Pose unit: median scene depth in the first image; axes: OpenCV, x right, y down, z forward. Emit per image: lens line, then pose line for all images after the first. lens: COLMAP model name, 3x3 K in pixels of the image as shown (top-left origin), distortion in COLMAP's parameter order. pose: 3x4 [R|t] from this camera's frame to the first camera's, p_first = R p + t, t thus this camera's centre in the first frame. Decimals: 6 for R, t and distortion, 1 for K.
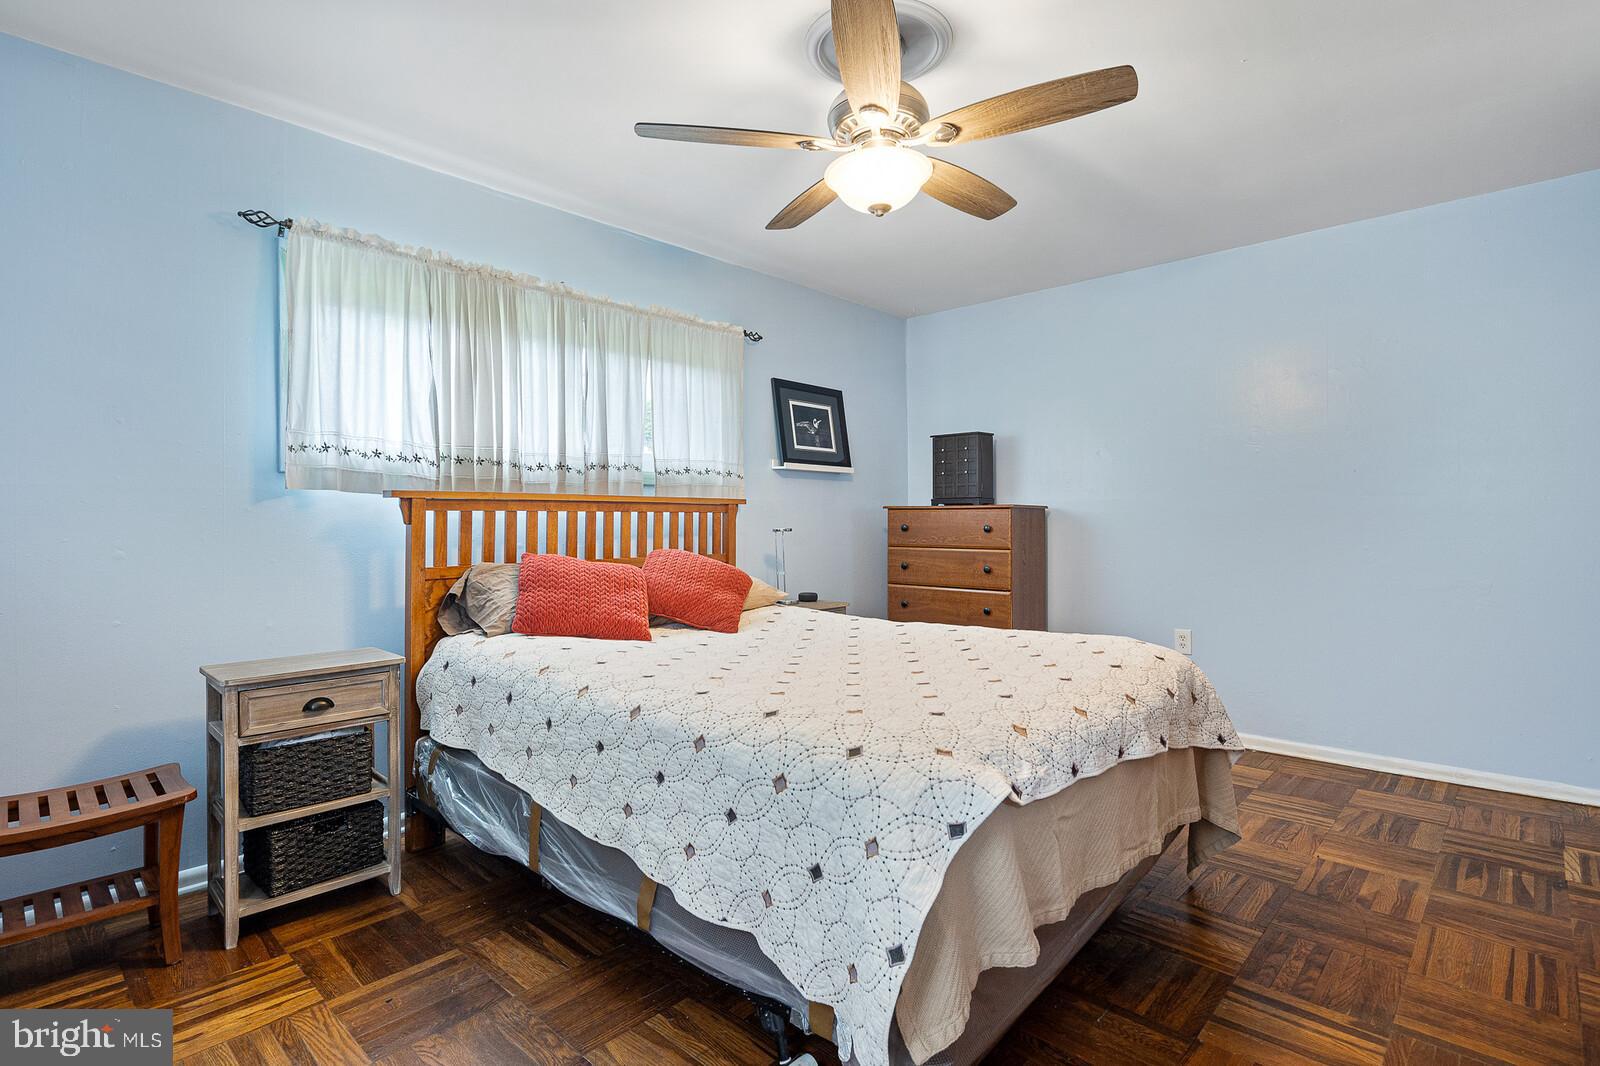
lens RADIAL K [[800.2, 0, 801.2], [0, 800.2, 529.0], [0, 0, 1]] dist [0.005619, -0.004801]
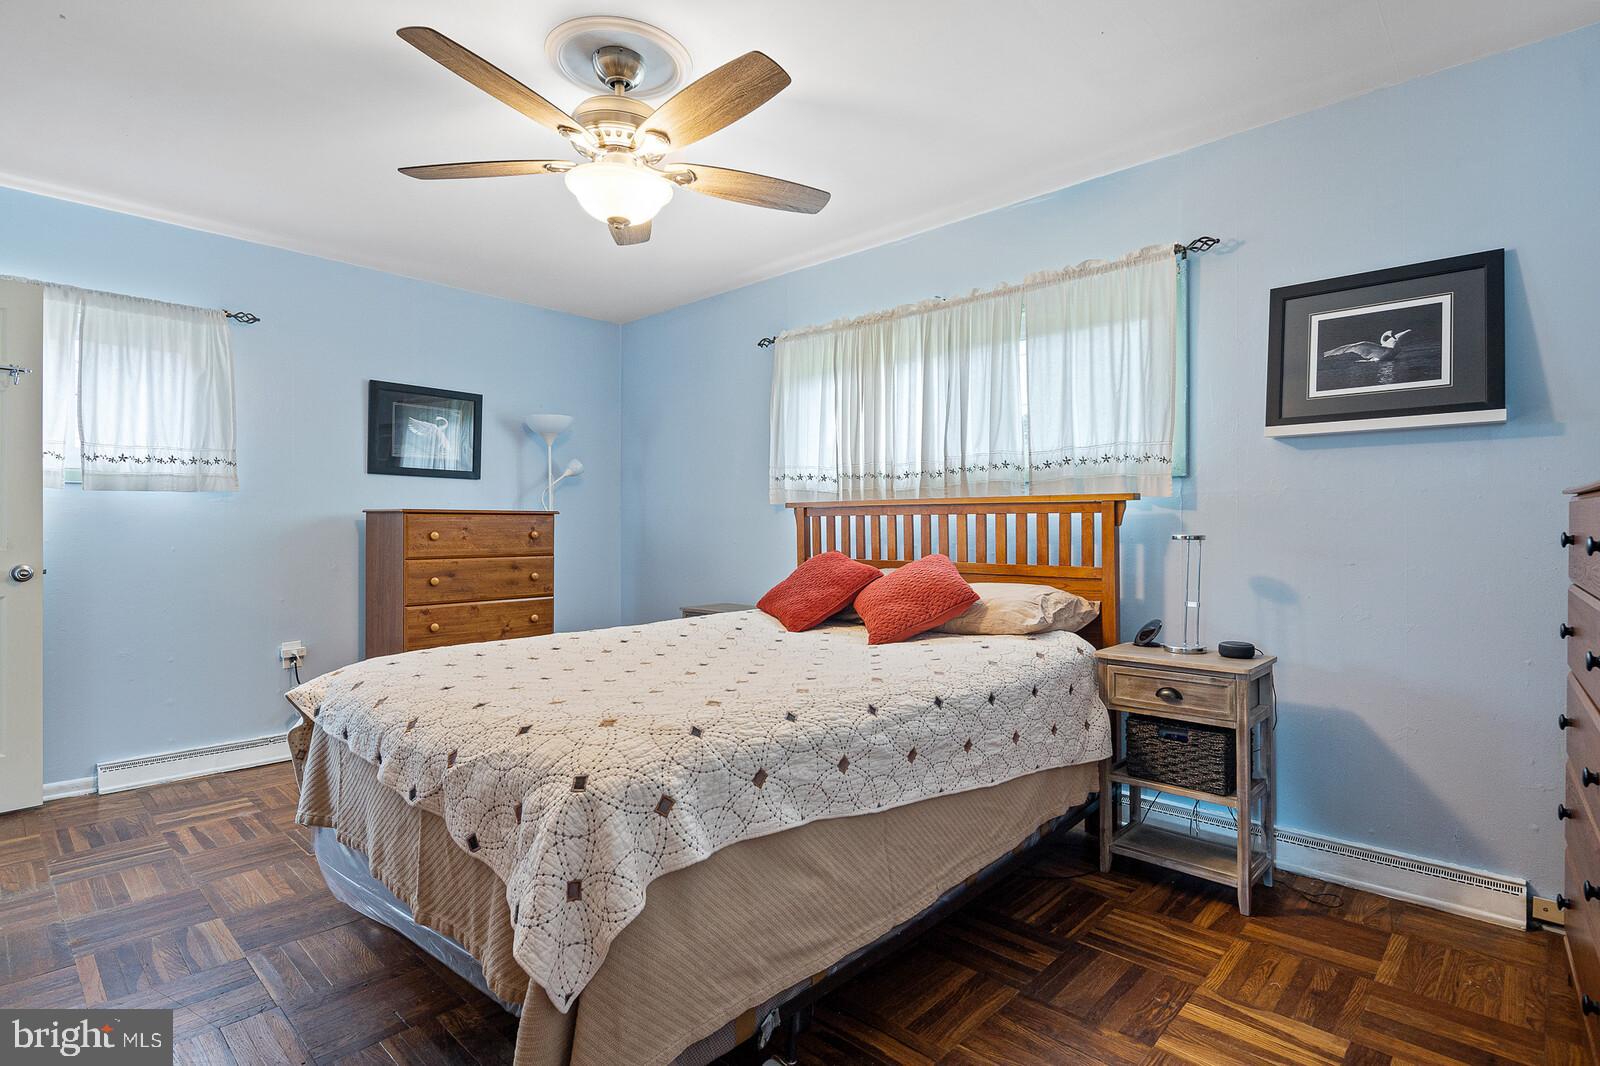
lens RADIAL K [[800.2, 0, 799.7], [0, 800.2, 526.9], [0, 0, 1]] dist [0.005619, -0.004801]
pose [[-0.012283, 0.006128, -0.999906, 0.744972], [-0.005821, 0.999964, 0.006200, -0.011489], [0.999908, 0.005897, -0.012247, 0.824992]]
